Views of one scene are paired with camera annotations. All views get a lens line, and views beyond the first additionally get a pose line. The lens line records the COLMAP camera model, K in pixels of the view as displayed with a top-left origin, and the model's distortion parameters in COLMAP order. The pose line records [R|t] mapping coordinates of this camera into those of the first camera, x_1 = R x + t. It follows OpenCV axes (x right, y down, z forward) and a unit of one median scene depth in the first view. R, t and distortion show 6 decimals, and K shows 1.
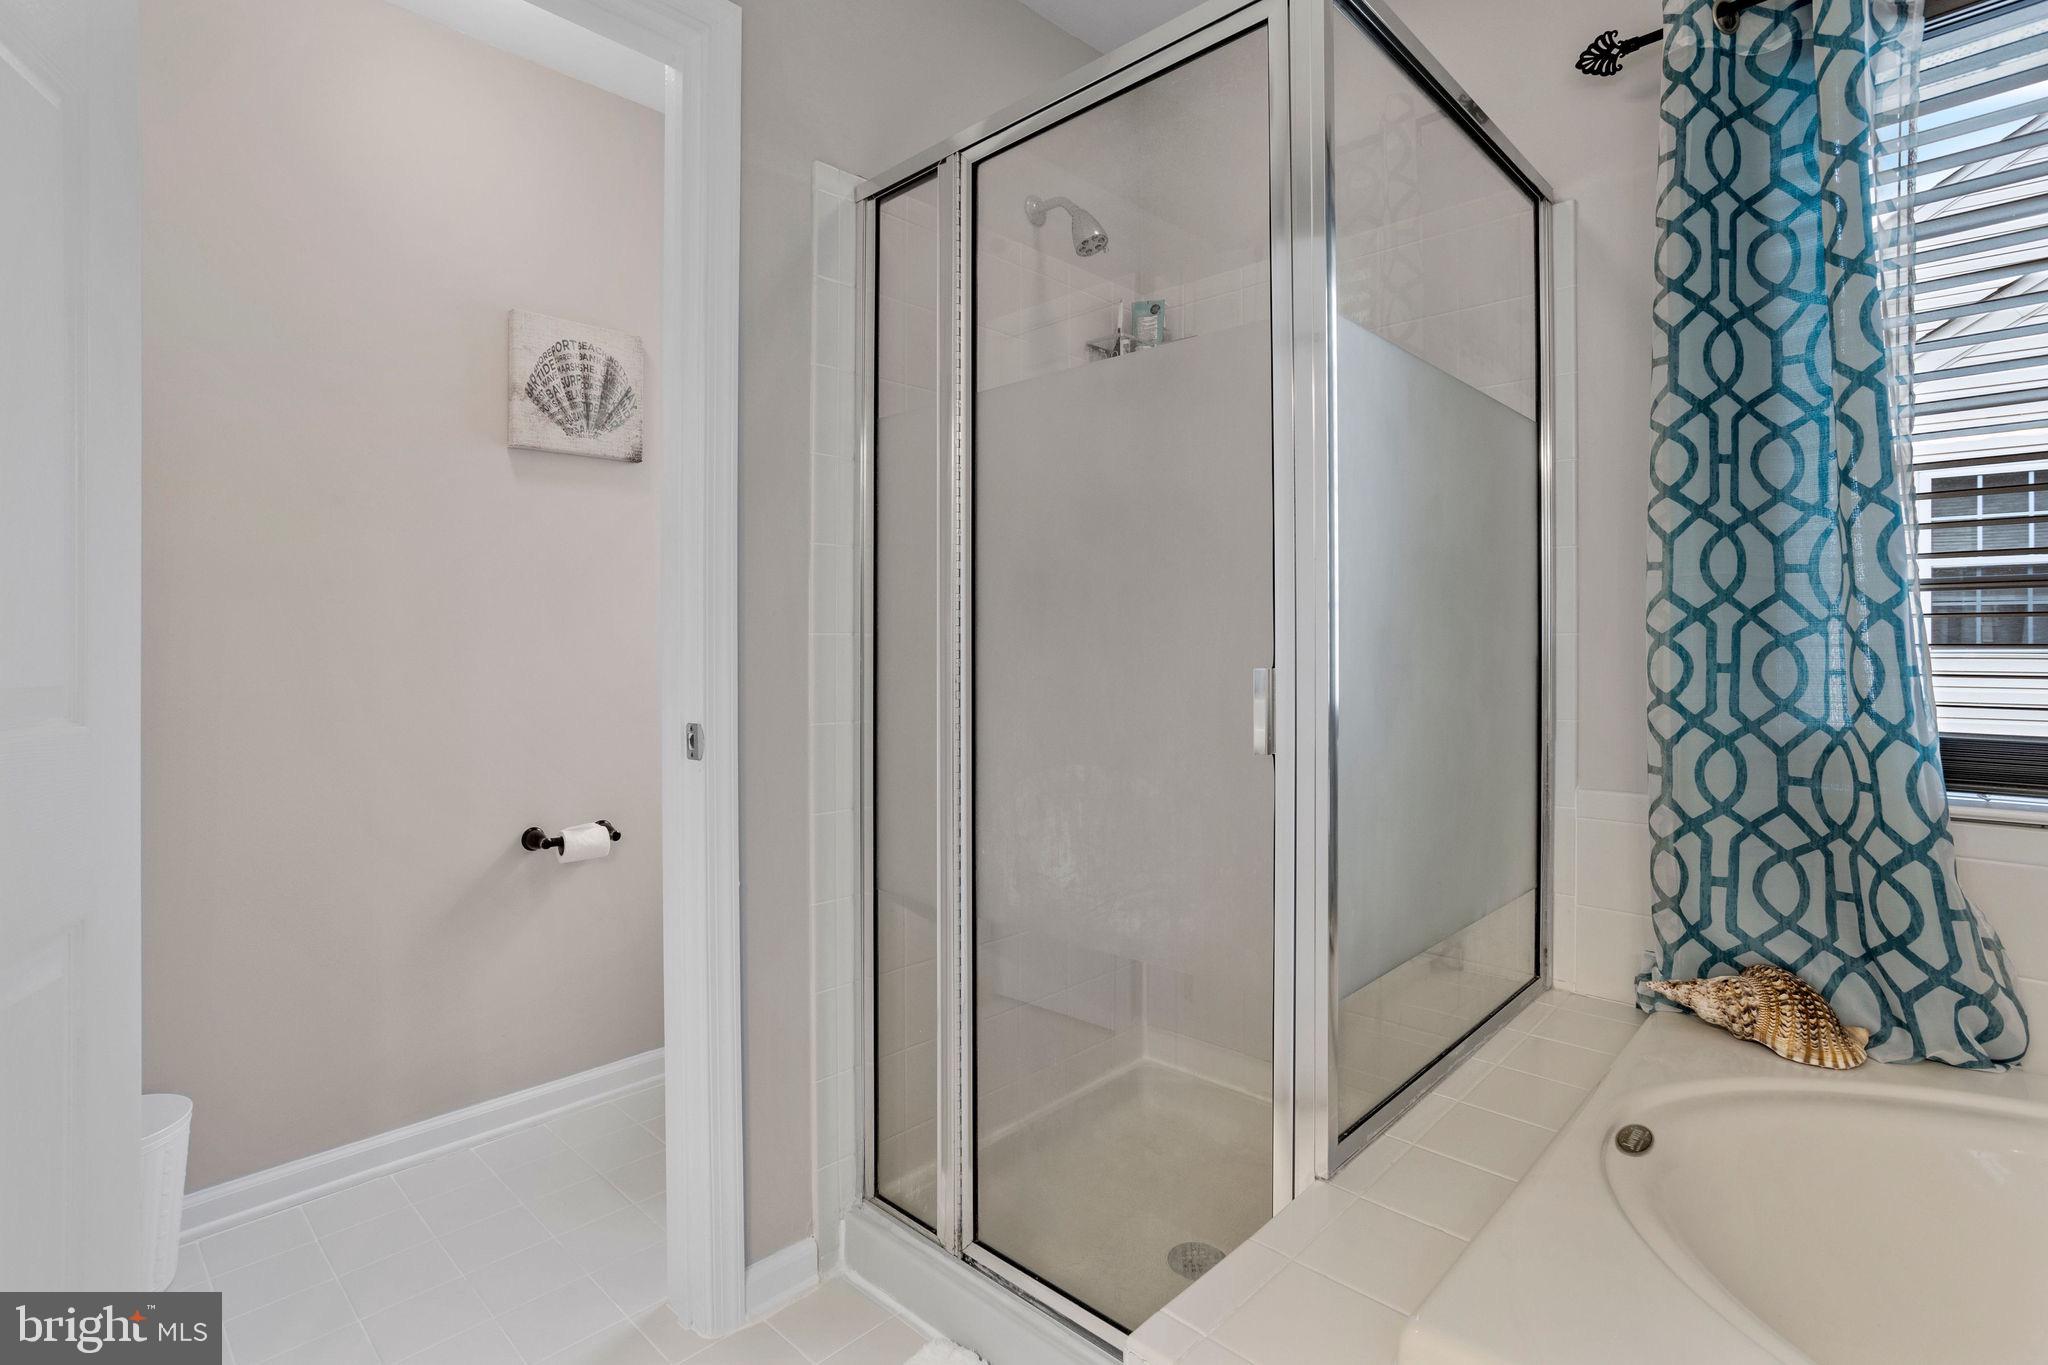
lens RADIAL K [[982.5, 0, 1016.7], [0, 982.5, 654.6], [0, 0, 1]] dist [-0.043312, 0.030952]
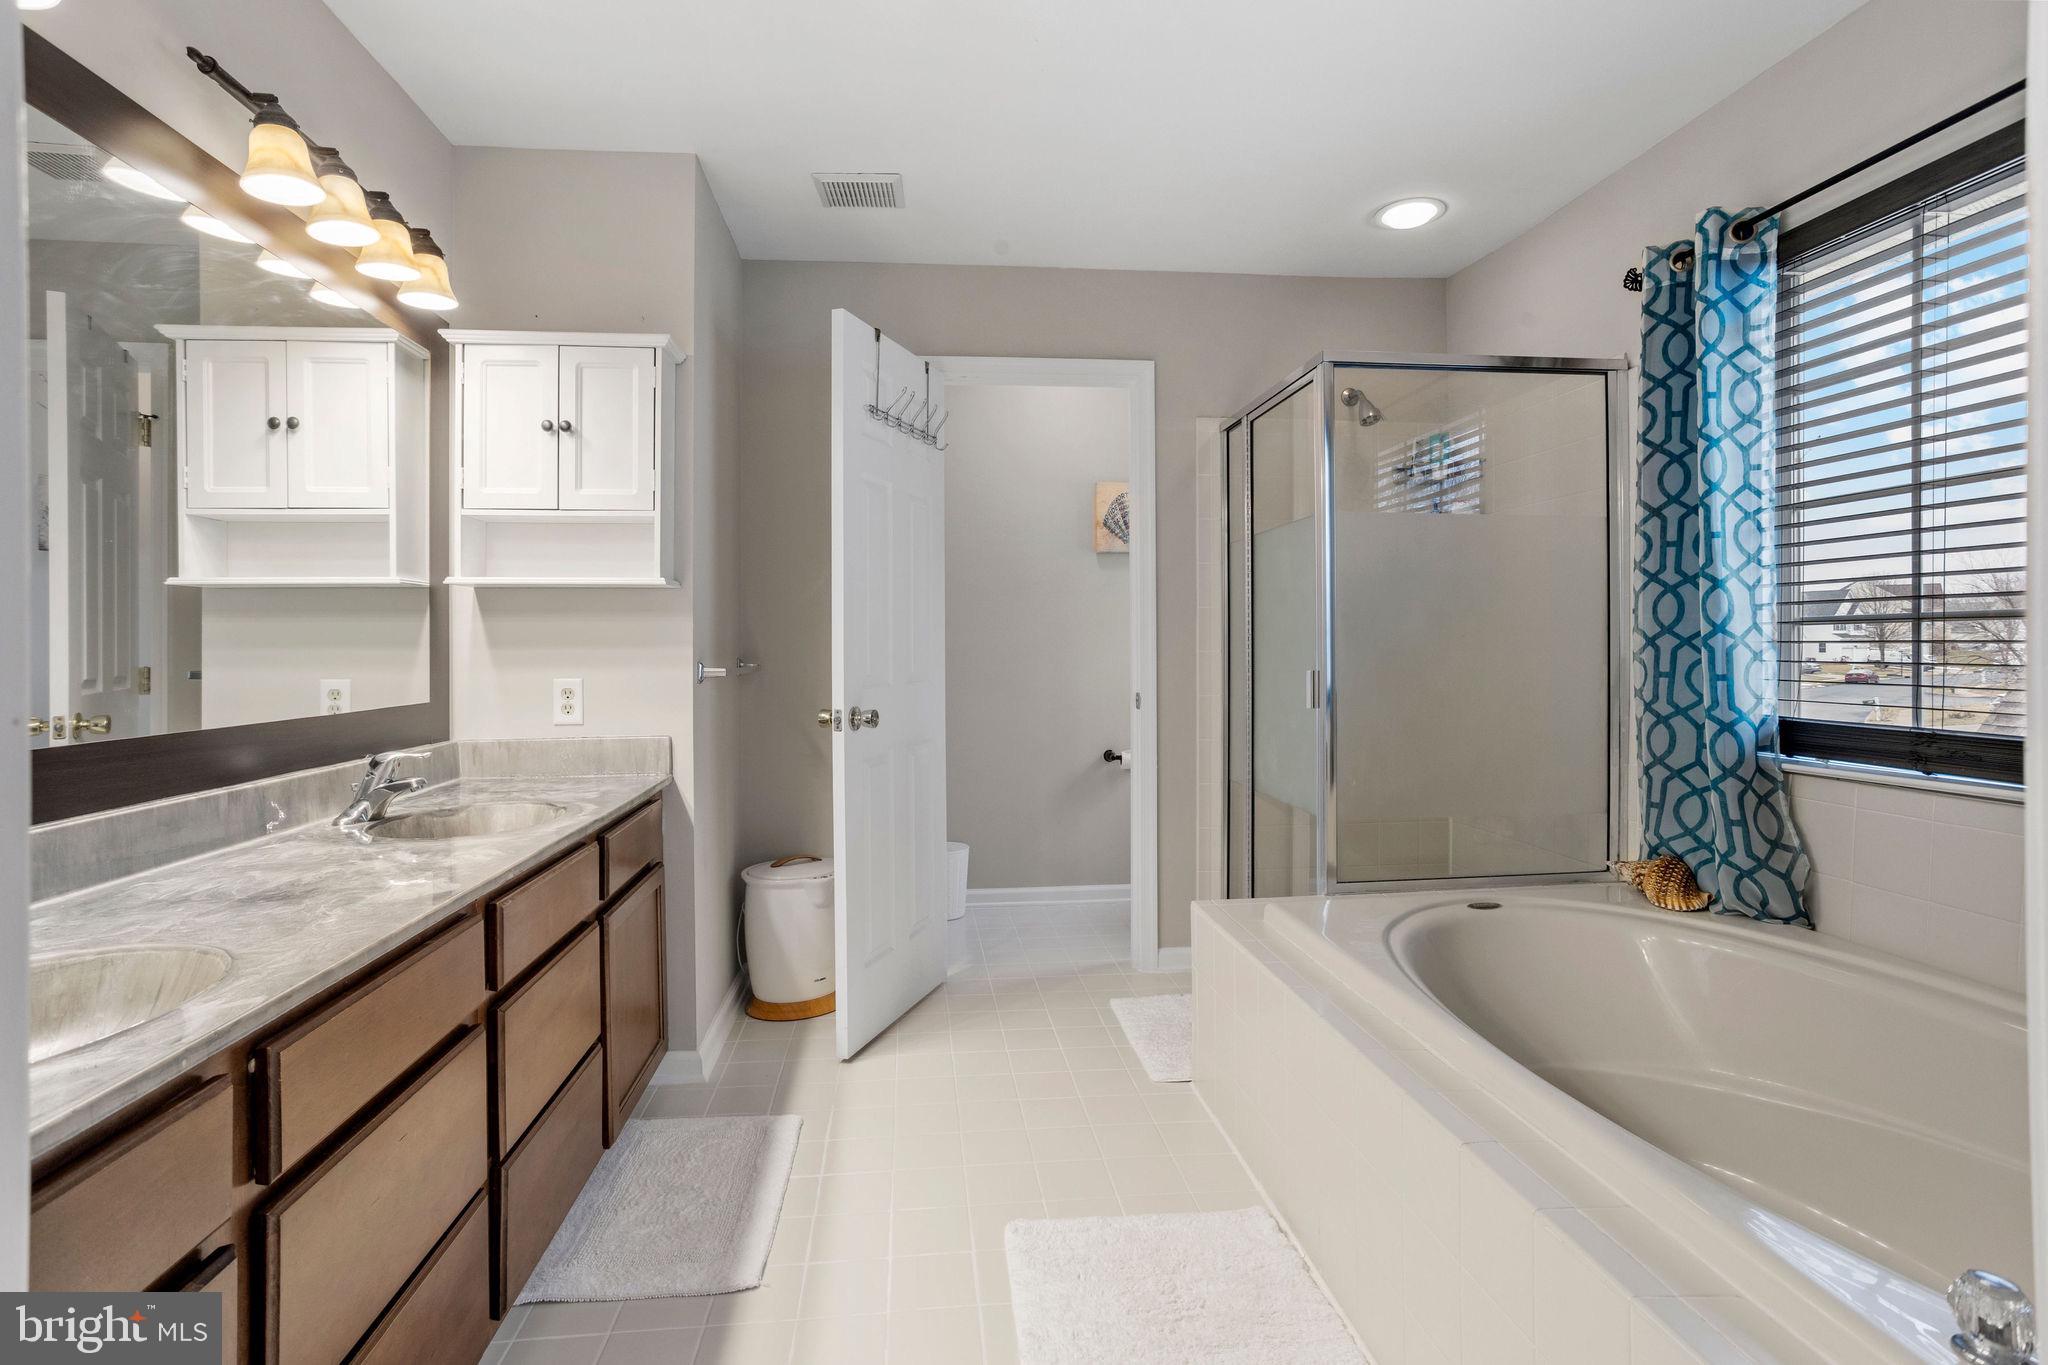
lens RADIAL K [[982.5, 0, 1016.7], [0, 982.5, 654.6], [0, 0, 1]] dist [-0.043312, 0.030952]
pose [[0.767303, 0.002263, -0.641281, 0.887079], [-0.000128, 0.999994, 0.003376, -0.023275], [0.641285, -0.002508, 0.767299, -0.882076]]
